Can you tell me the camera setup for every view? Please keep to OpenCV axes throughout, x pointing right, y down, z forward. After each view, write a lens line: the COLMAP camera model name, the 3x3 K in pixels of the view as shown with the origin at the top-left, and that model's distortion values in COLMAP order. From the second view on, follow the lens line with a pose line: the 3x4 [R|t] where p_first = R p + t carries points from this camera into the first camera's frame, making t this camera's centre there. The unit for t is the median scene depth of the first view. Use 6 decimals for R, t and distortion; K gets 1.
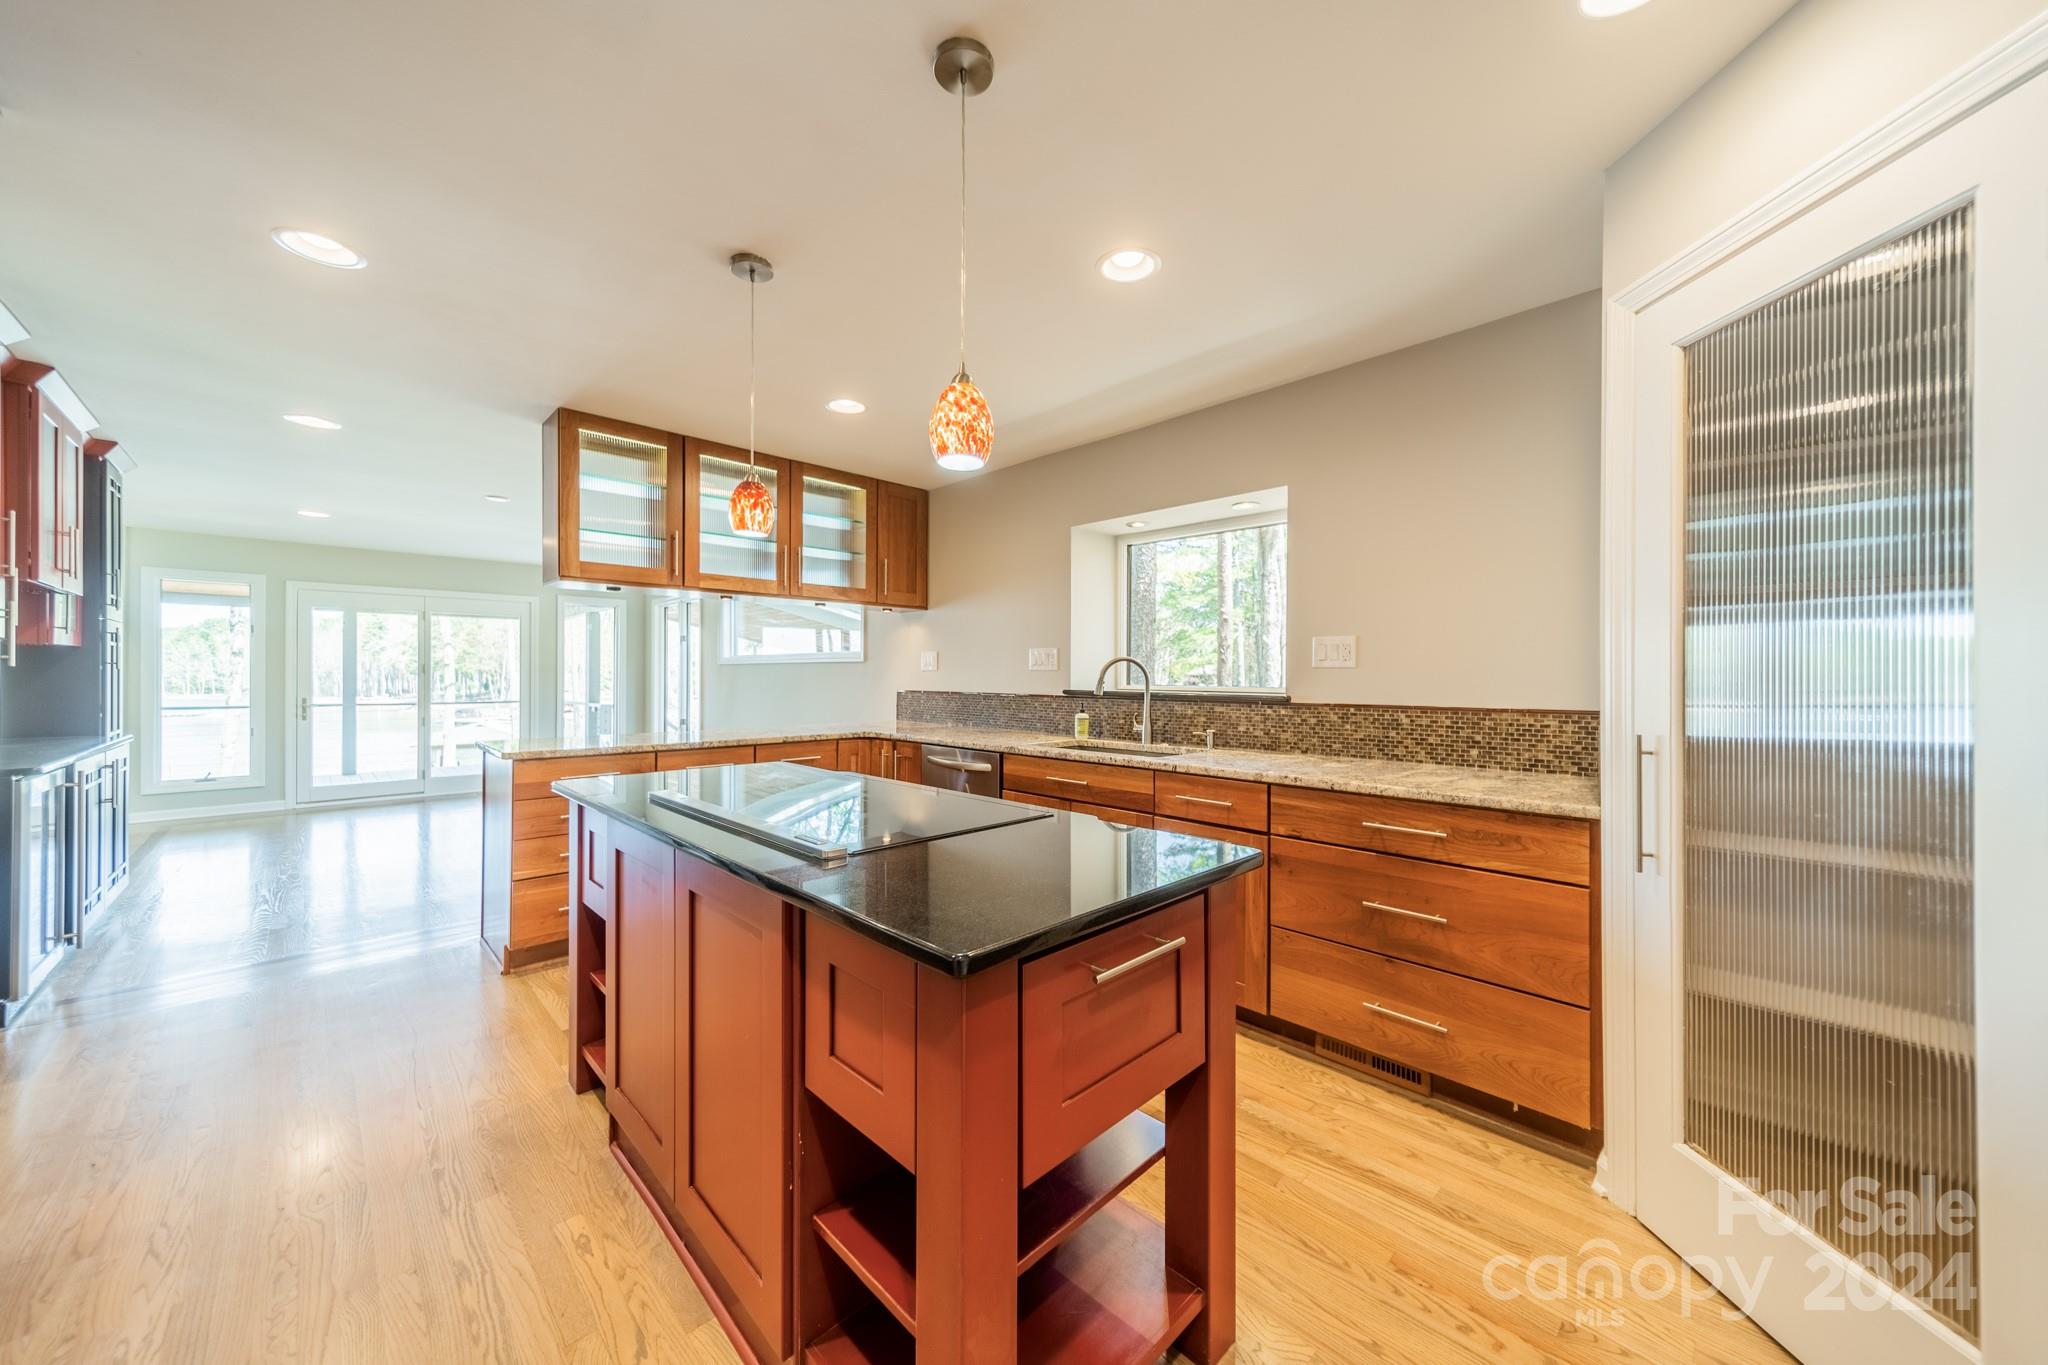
lens RADIAL K [[726.1, 0, 1020.0], [0, 726.1, 676.7], [0, 0, 1]] dist [0.011072, 0.000059]
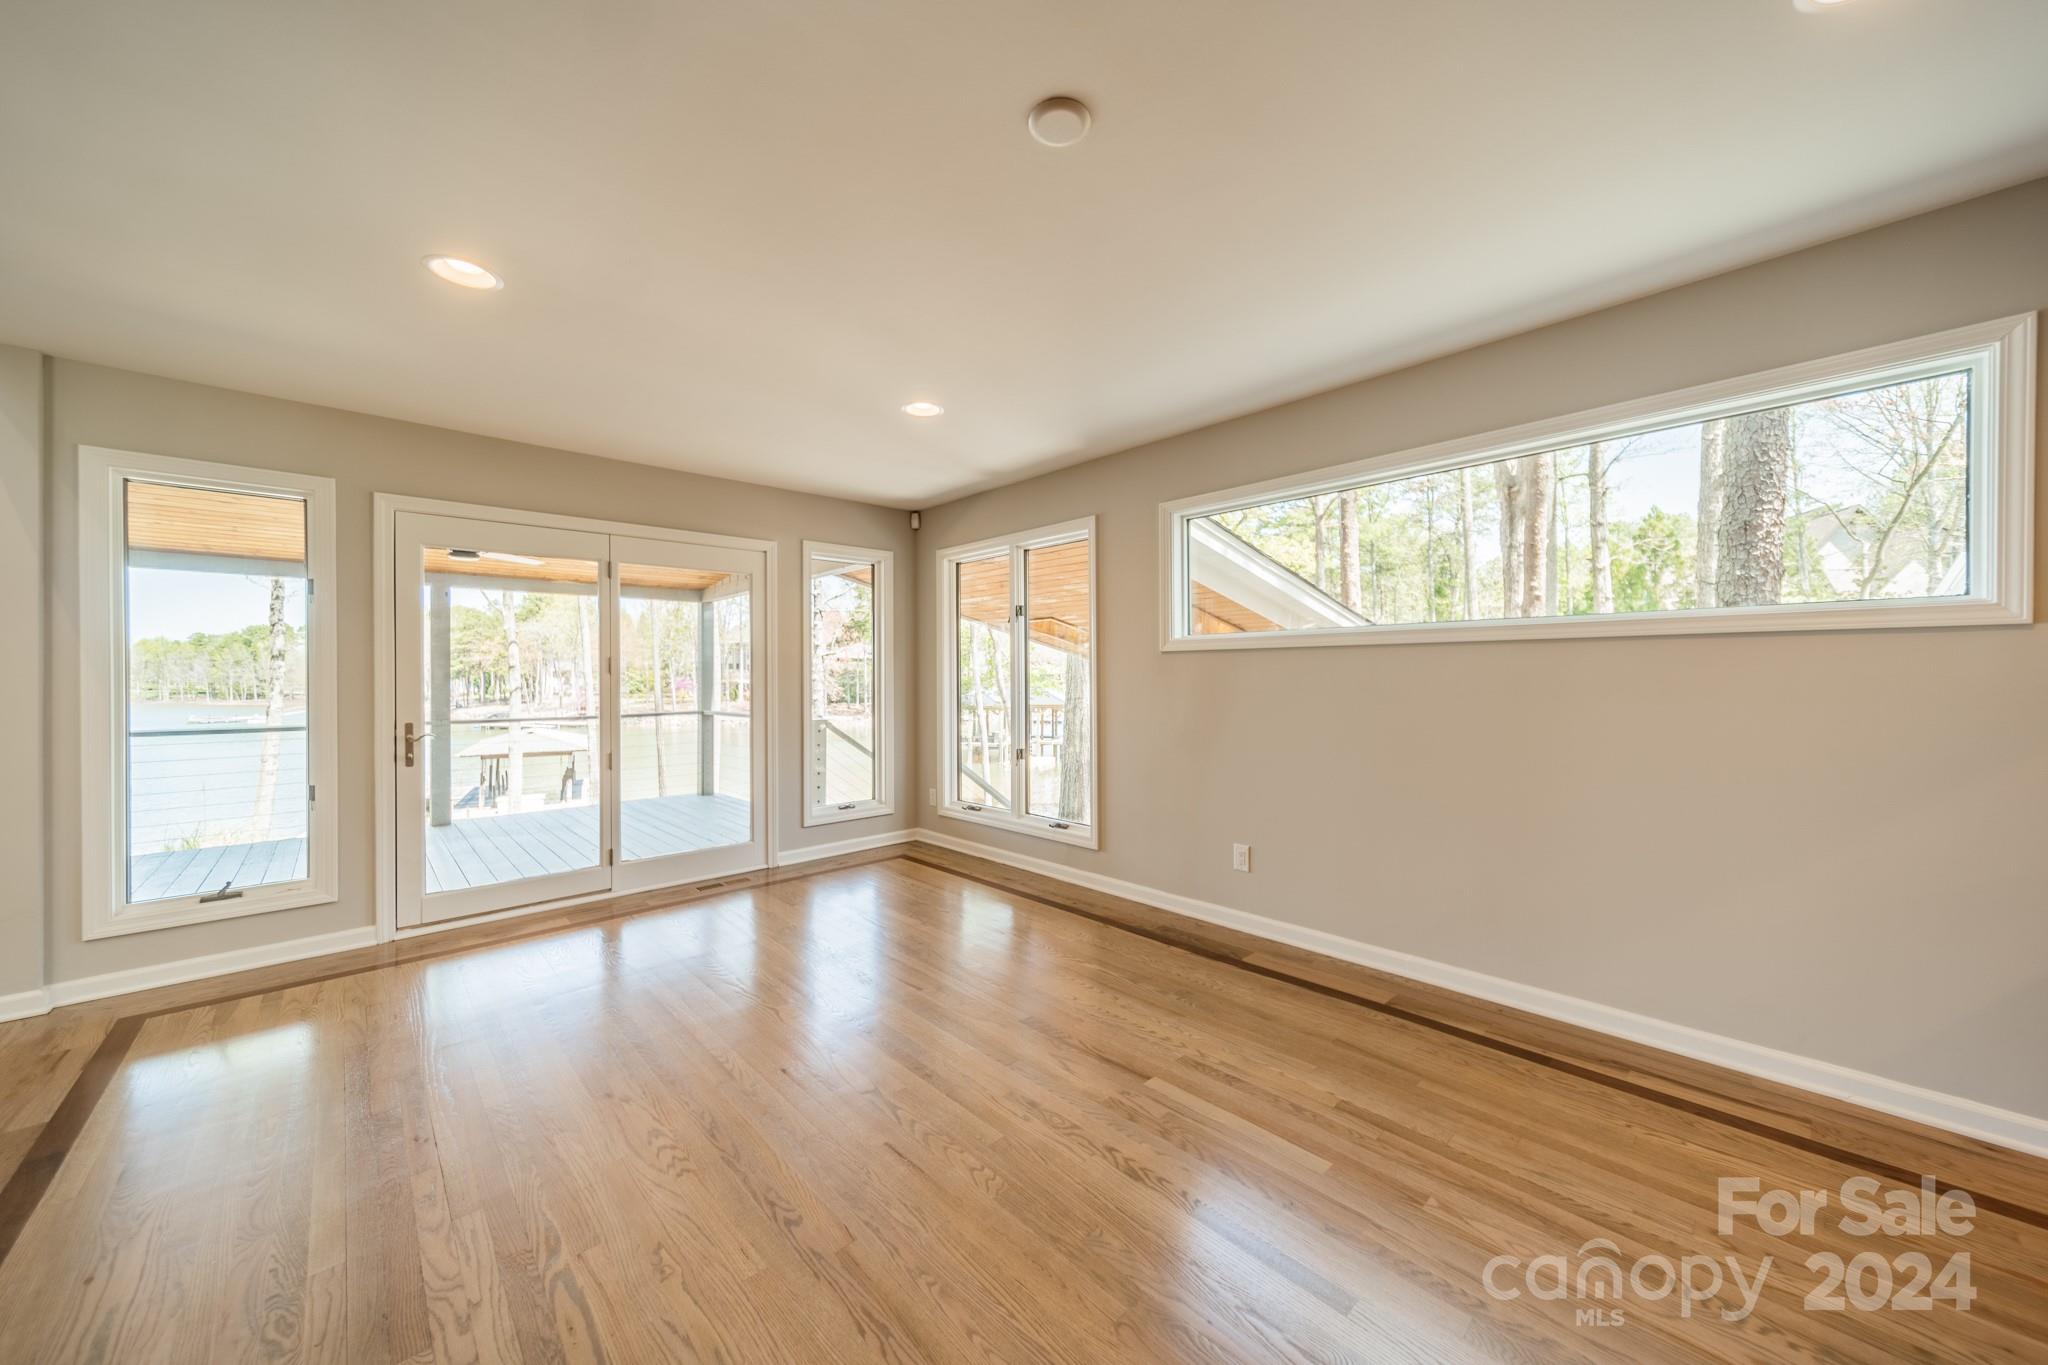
lens RADIAL K [[710.1, 0, 1050.7], [0, 710.1, 674.5], [0, 0, 1]] dist [-0.014504, 0.000024]
pose [[0.999771, -0.007457, 0.020047, -0.464199], [0.007522, 0.999967, -0.003213, 0.000763], [-0.020022, 0.003363, 0.999794, 0.434064]]
